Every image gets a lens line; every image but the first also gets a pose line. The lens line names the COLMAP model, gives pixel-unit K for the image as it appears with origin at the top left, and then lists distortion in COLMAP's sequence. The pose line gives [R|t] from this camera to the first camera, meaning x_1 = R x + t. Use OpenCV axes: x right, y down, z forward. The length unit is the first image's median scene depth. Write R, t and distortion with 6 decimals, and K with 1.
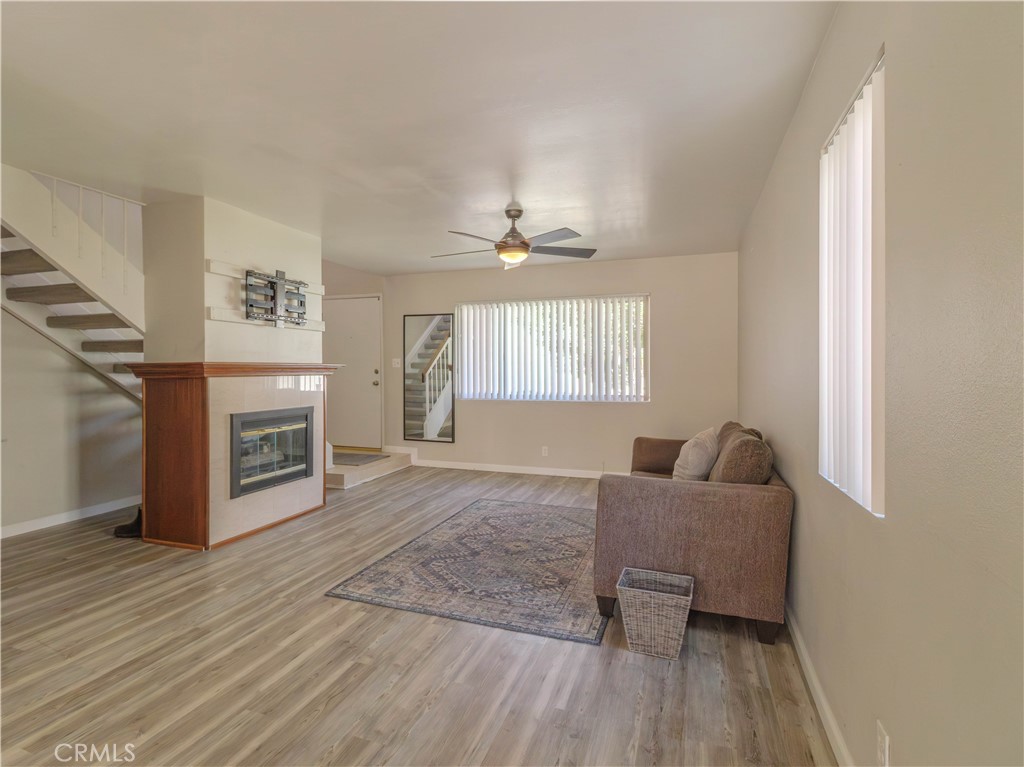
lens RADIAL K [[497.8, 0, 511.3], [0, 497.8, 372.3], [0, 0, 1]] dist [-0.000638, -0.000214]
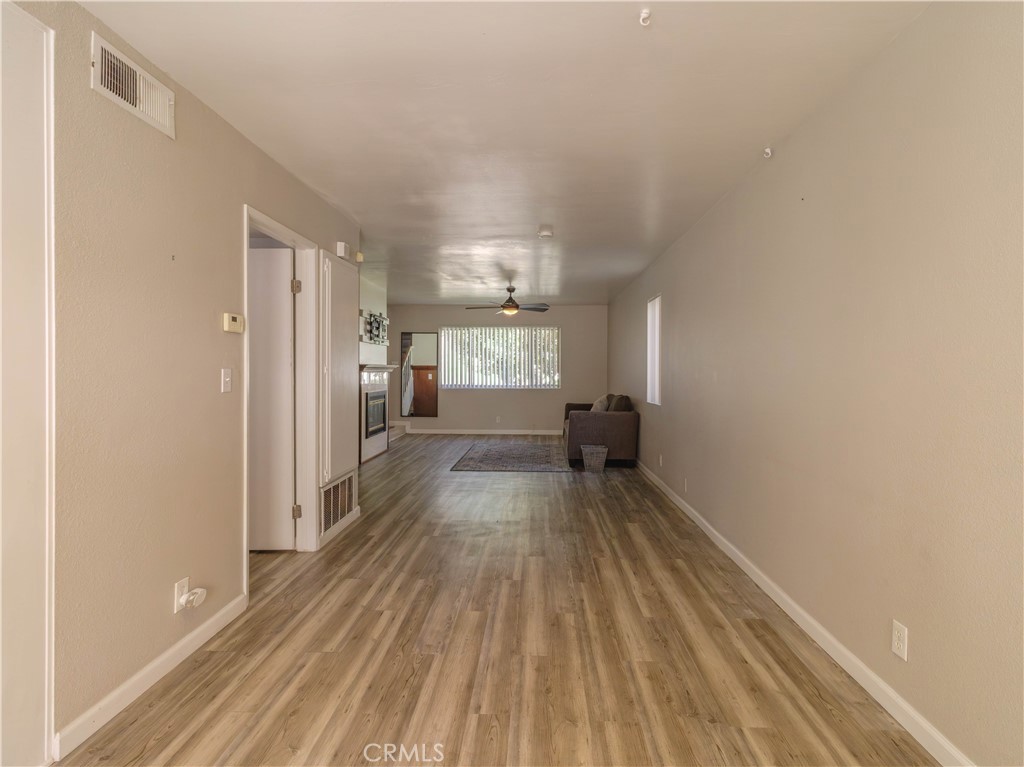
lens RADIAL K [[497.8, 0, 511.3], [0, 497.8, 372.3], [0, 0, 1]] dist [-0.000638, -0.000214]
pose [[0.957953, 0.000041, 0.286925, -0.557427], [0.000587, 0.999998, -0.002105, 0.012765], [-0.286925, 0.002185, 0.957951, -0.889056]]
